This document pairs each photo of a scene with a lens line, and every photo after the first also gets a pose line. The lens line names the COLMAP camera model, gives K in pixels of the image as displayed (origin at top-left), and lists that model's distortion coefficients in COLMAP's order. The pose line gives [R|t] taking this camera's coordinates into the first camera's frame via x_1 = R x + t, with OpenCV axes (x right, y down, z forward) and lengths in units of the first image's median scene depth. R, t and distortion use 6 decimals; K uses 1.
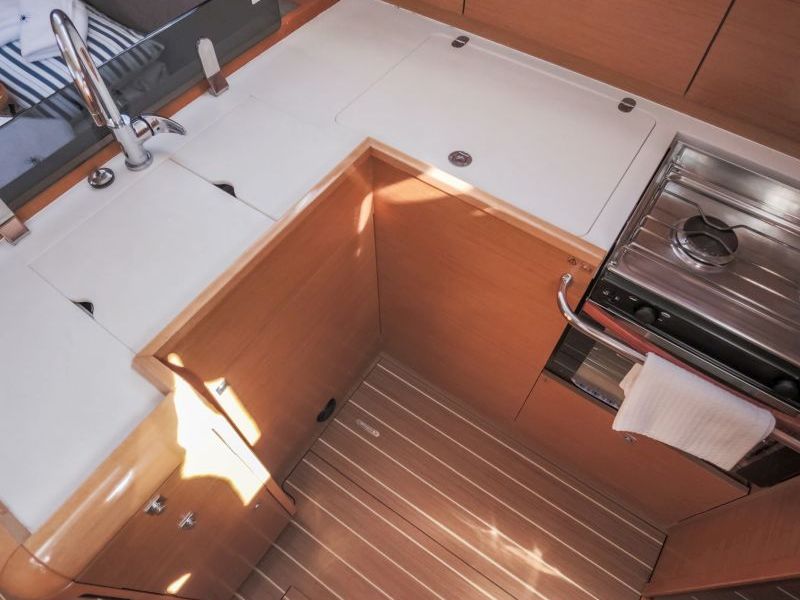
lens RADIAL K [[529.2, 0, 400.0], [0, 529.2, 300.0], [0, 0, 1]] dist [-0.085262, 0.043429]
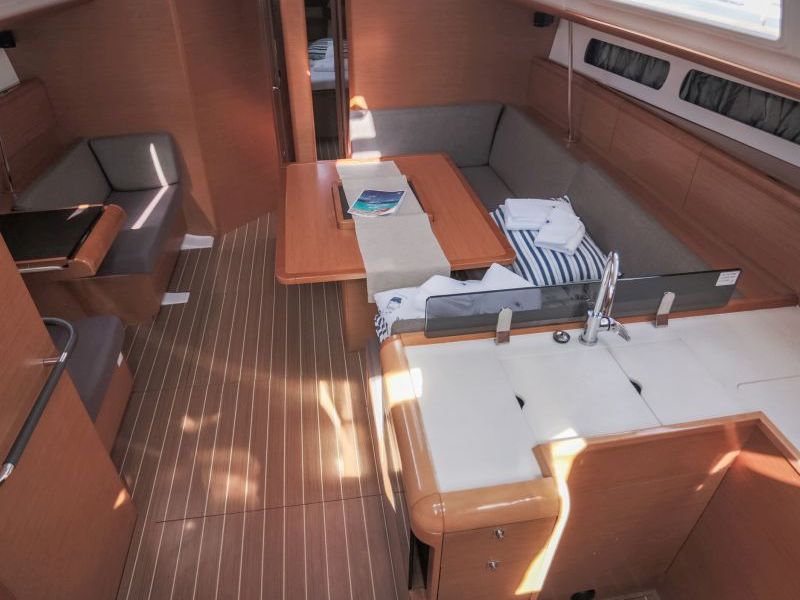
lens RADIAL K [[529.2, 0, 400.0], [0, 529.2, 300.0], [0, 0, 1]] dist [-0.085262, 0.043429]
pose [[0.695814, 0.421127, -0.581803, -0.057878], [-0.606665, 0.778225, -0.162245, 0.195859], [0.384448, 0.465852, 0.796983, -0.414381]]
